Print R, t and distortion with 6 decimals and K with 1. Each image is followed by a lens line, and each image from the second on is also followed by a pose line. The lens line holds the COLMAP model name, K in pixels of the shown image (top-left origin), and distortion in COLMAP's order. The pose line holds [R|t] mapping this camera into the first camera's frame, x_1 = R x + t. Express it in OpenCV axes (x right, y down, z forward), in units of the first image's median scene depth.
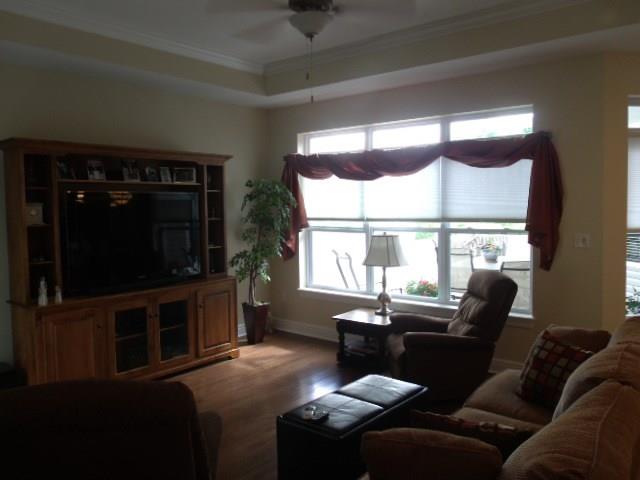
lens RADIAL K [[511.7, 0, 322.4], [0, 511.7, 240.5], [0, 0, 1]] dist [-0.007950, 0.000974]
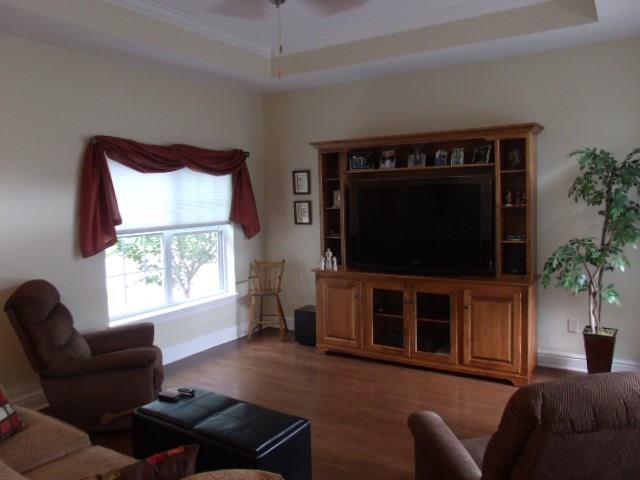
lens RADIAL K [[511.7, 0, 321.3], [0, 511.7, 237.0], [0, 0, 1]] dist [-0.007950, 0.000974]
pose [[0.150967, 0.087729, -0.984638, 0.597380], [-0.045655, 0.995610, 0.081707, -0.051481], [0.987484, 0.032619, 0.154310, 0.651170]]
